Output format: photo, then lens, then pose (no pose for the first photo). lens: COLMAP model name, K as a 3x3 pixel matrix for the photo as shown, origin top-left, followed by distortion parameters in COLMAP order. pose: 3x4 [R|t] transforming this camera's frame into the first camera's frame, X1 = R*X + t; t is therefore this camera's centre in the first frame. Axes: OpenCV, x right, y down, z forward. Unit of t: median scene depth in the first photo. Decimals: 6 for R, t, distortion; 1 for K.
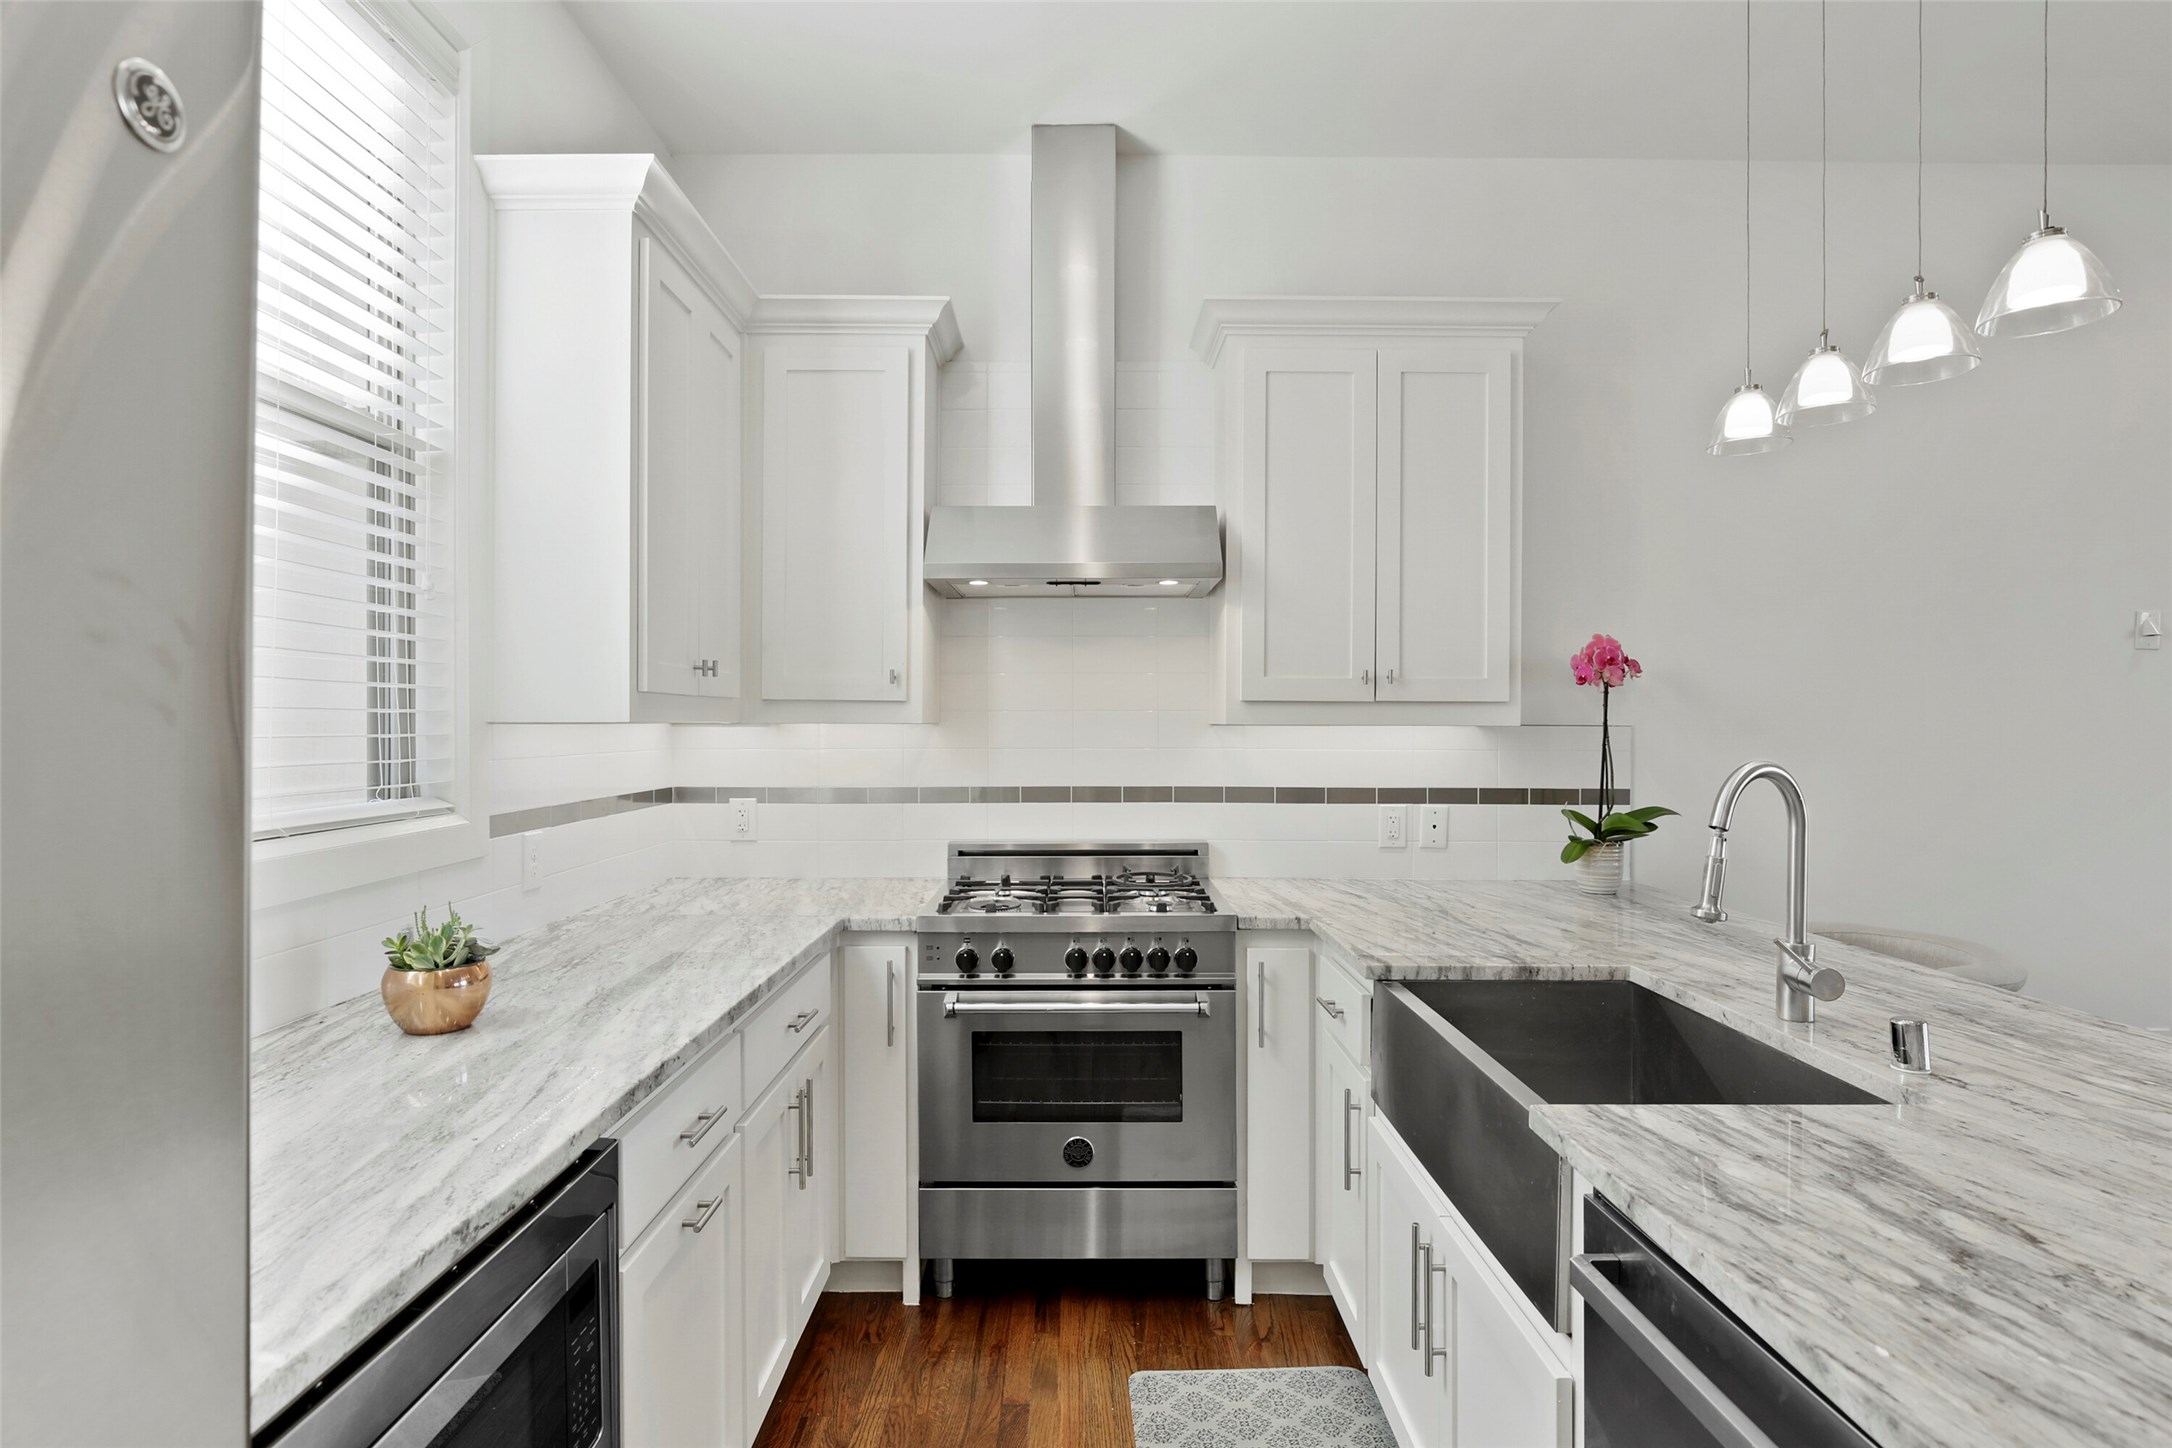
lens RADIAL K [[1123.3, 0, 1054.5], [0, 1123.3, 729.6], [0, 0, 1]] dist [-0.018186, 0.000678]
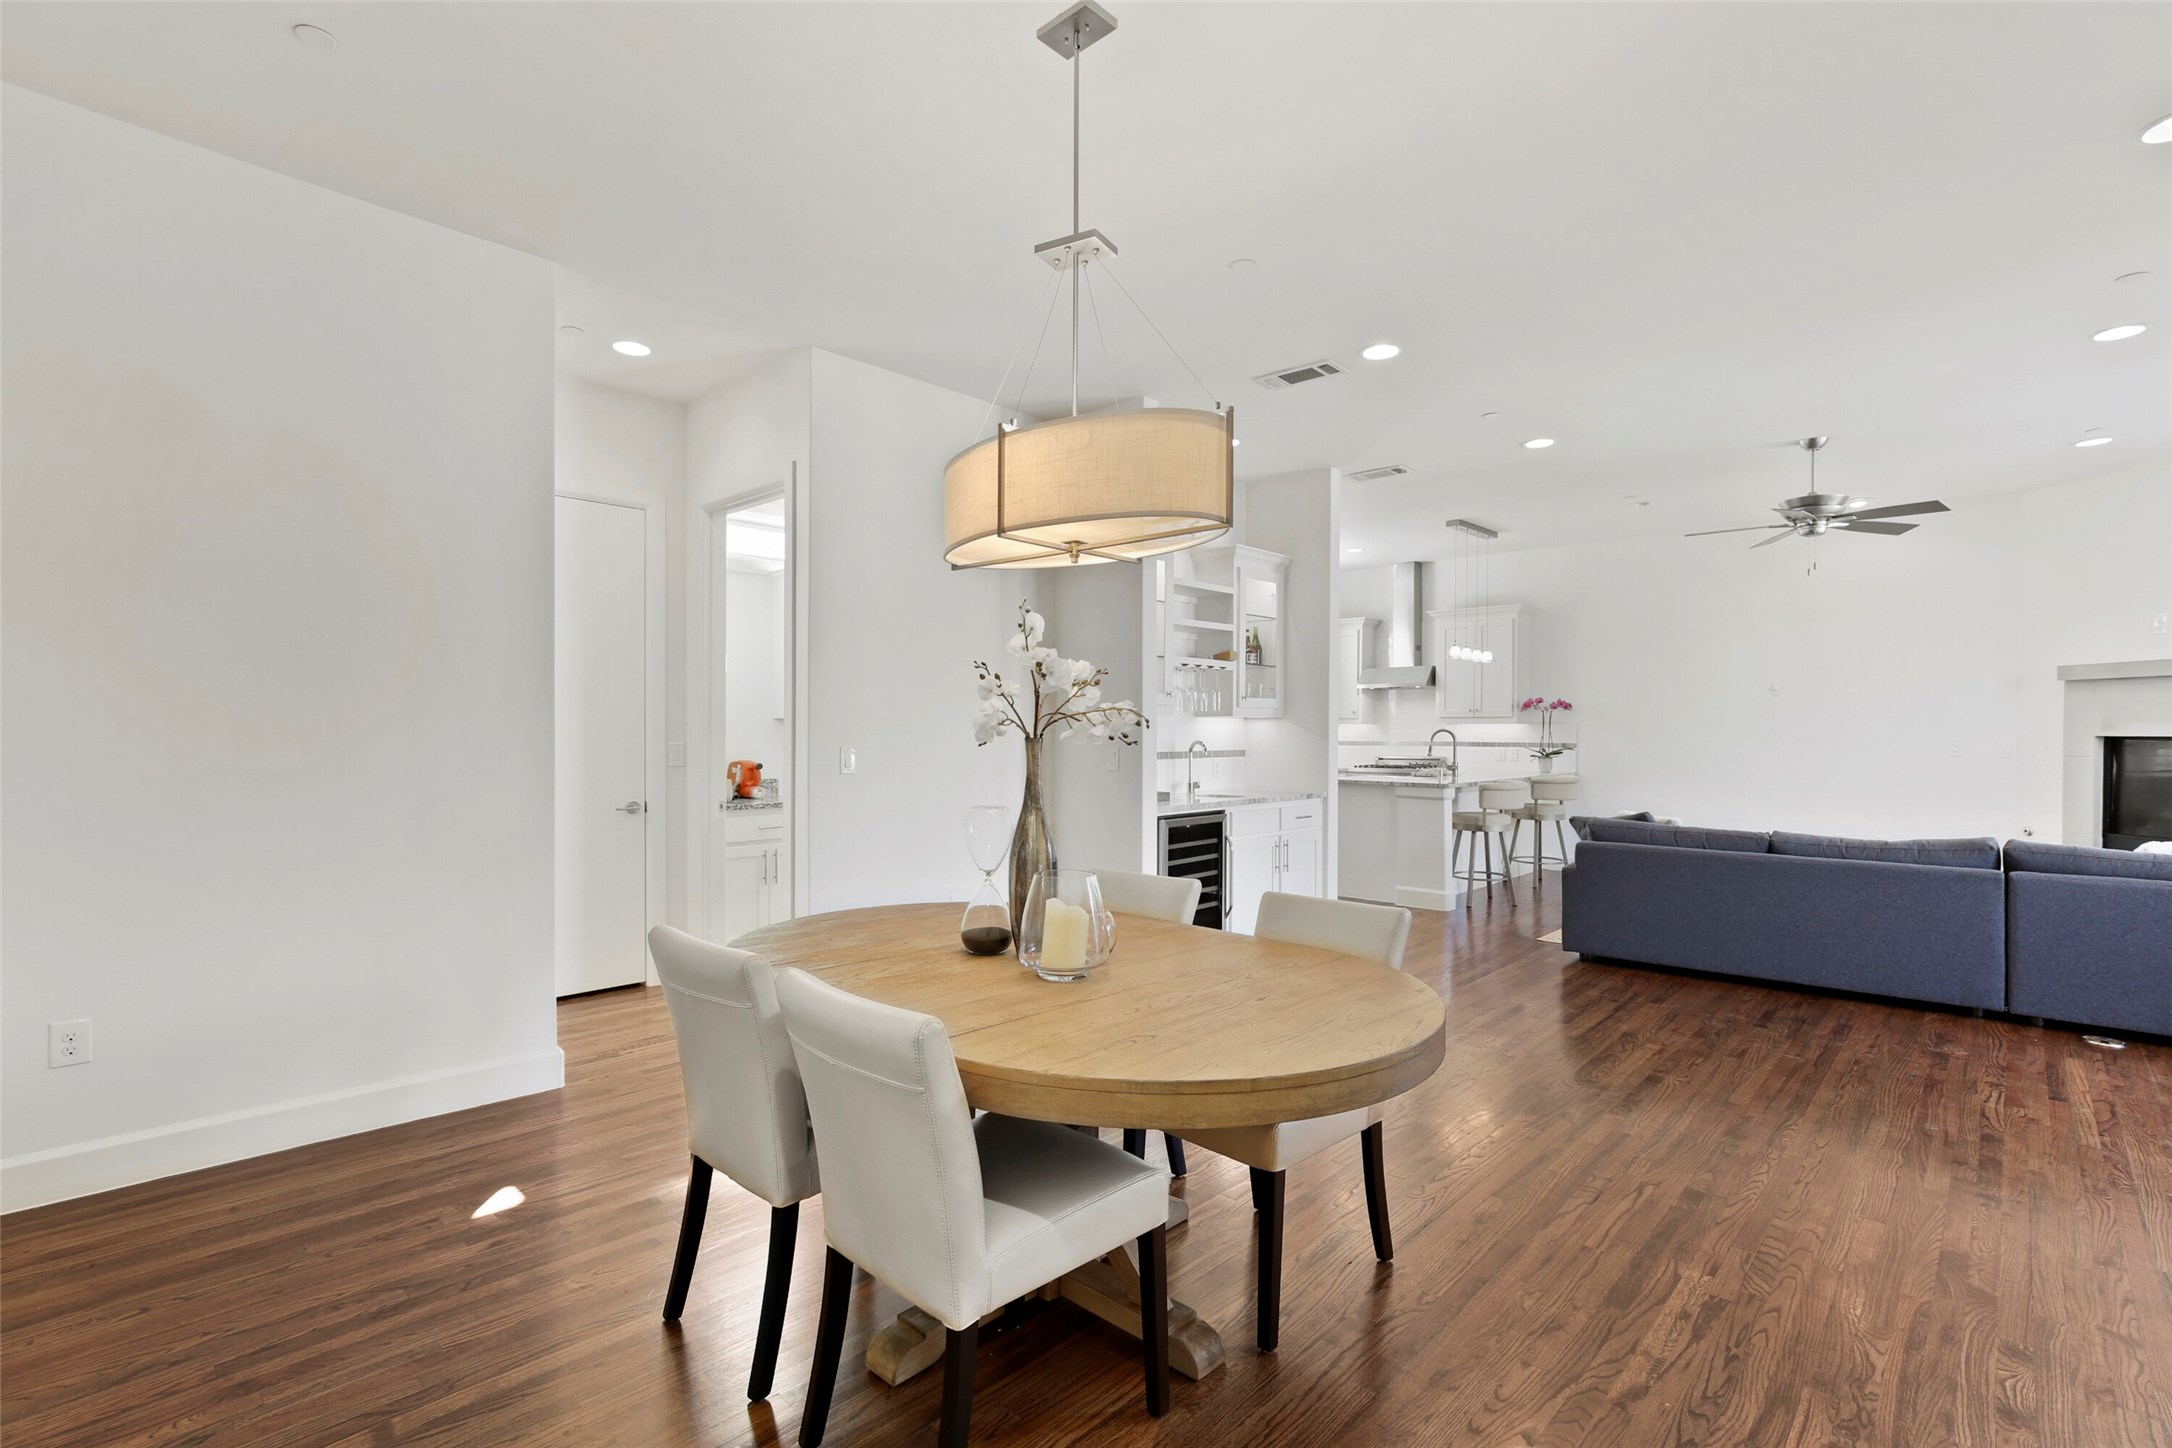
lens RADIAL K [[988.6, 0, 1088.5], [0, 988.6, 733.1], [0, 0, 1]] dist [-0.026384, 0.008615]
pose [[0.728939, -0.000339, -0.684578, 2.155036], [-0.001924, 0.999995, -0.002544, 0.053010], [0.684576, 0.003172, 0.728935, -3.033398]]
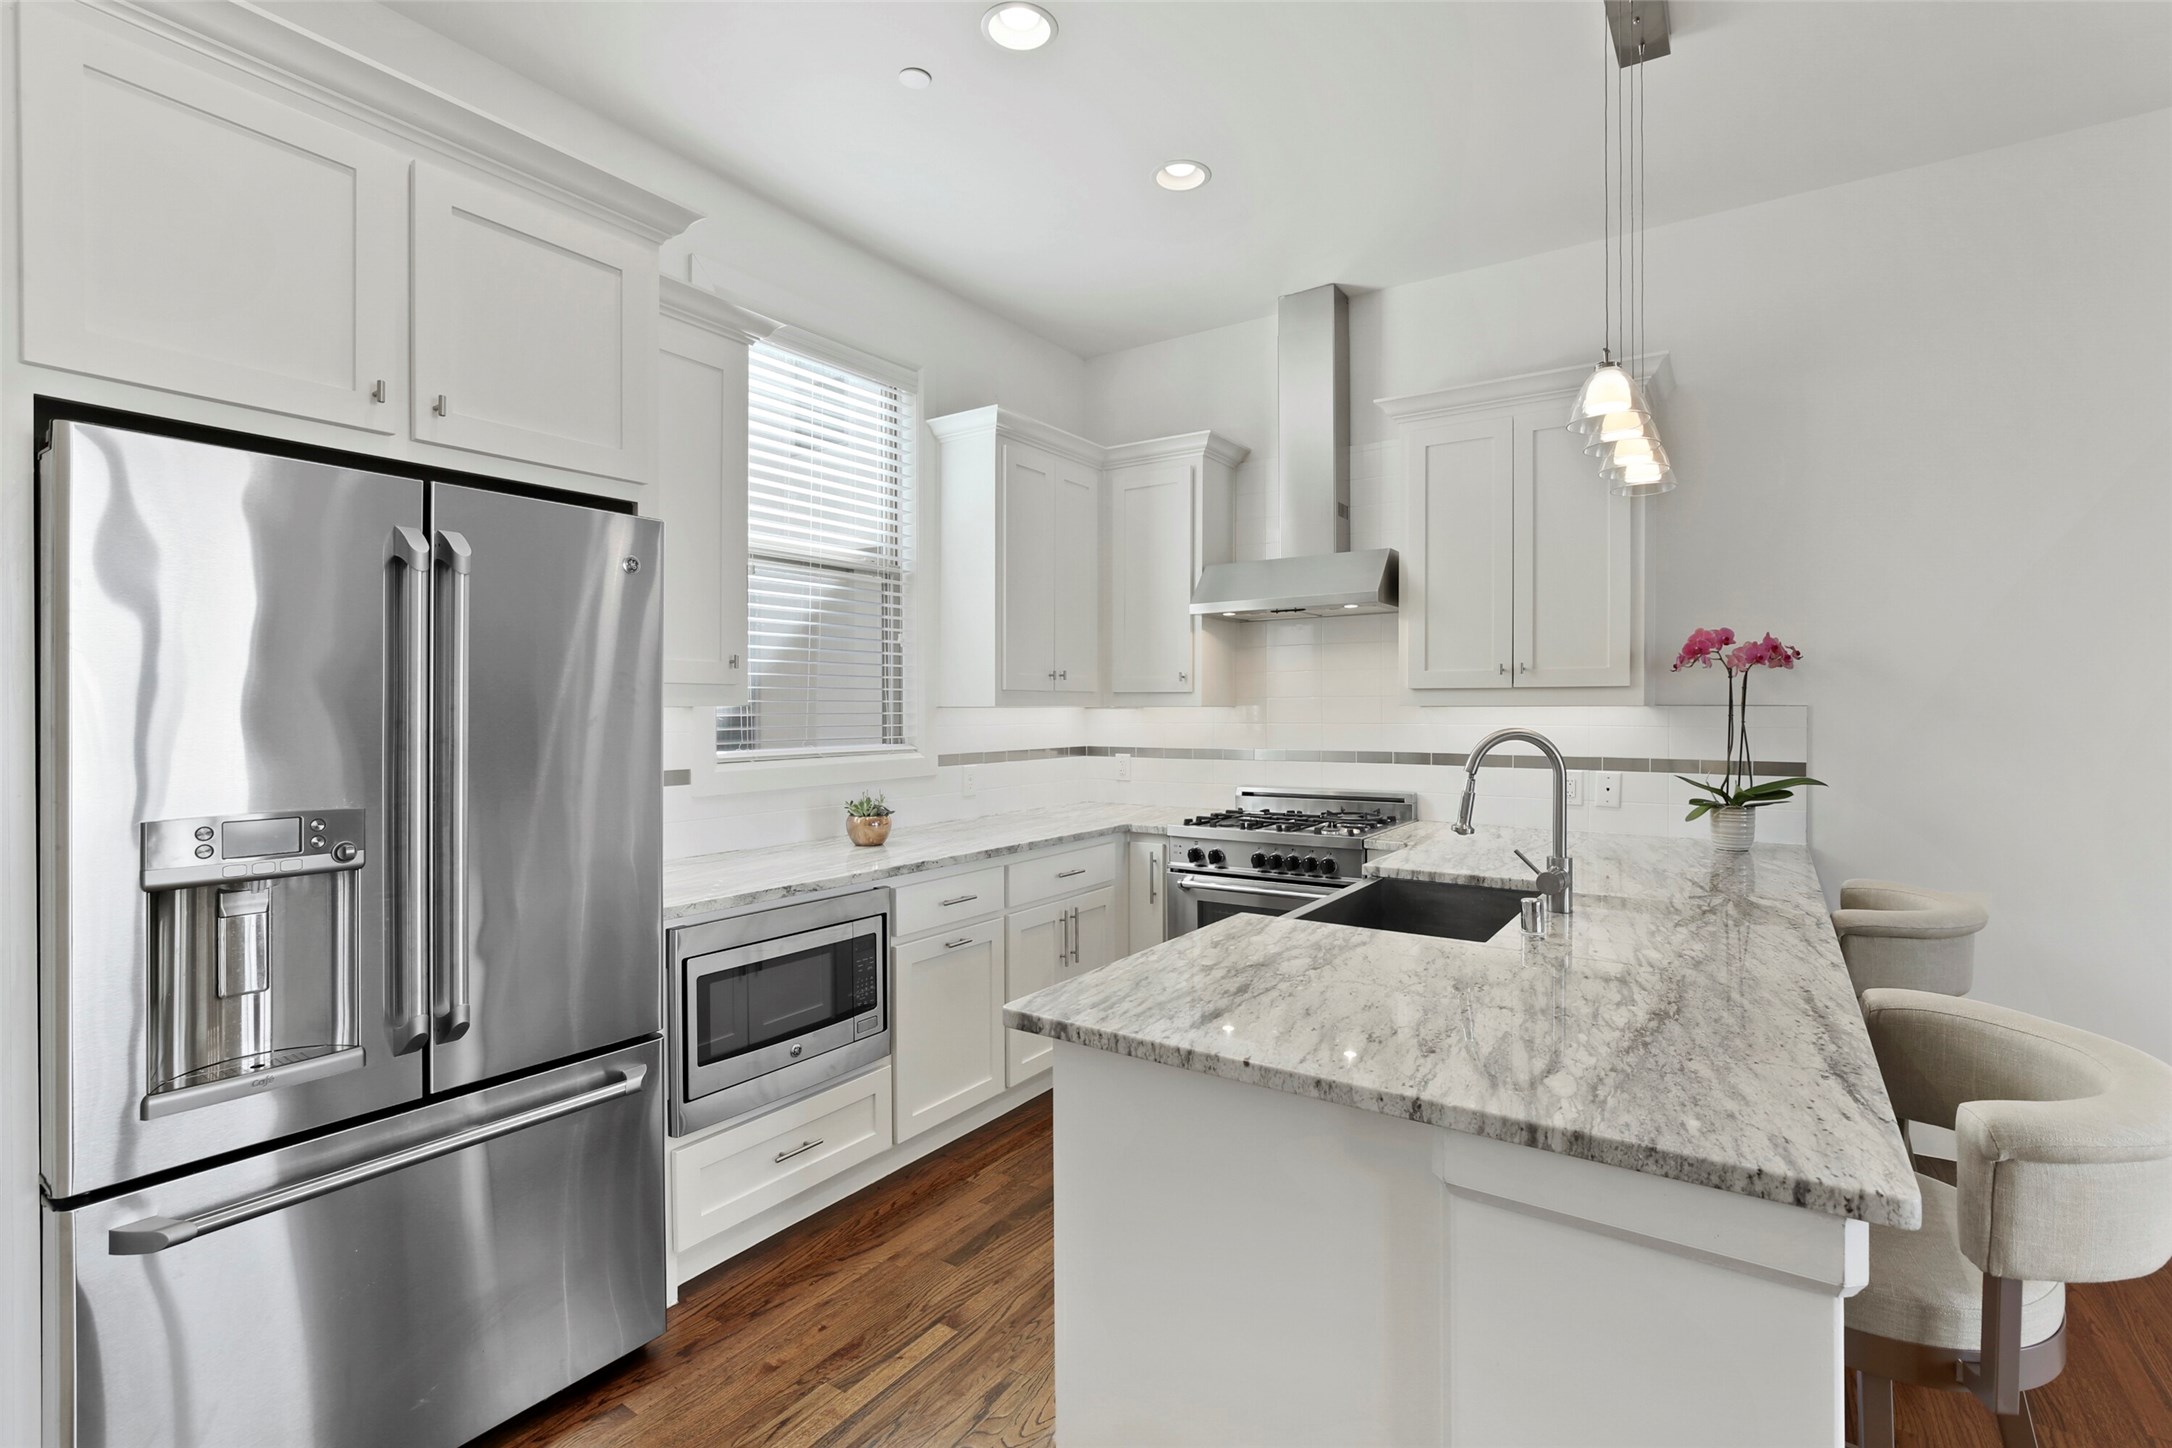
lens RADIAL K [[988.6, 0, 1089.5], [0, 988.6, 715.7], [0, 0, 1]] dist [-0.026384, 0.008615]
pose [[0.831326, -0.000264, -0.555785, 0.705489], [0.000501, 1.000000, 0.000275, 0.009277], [0.555785, -0.000507, 0.831326, -0.302148]]
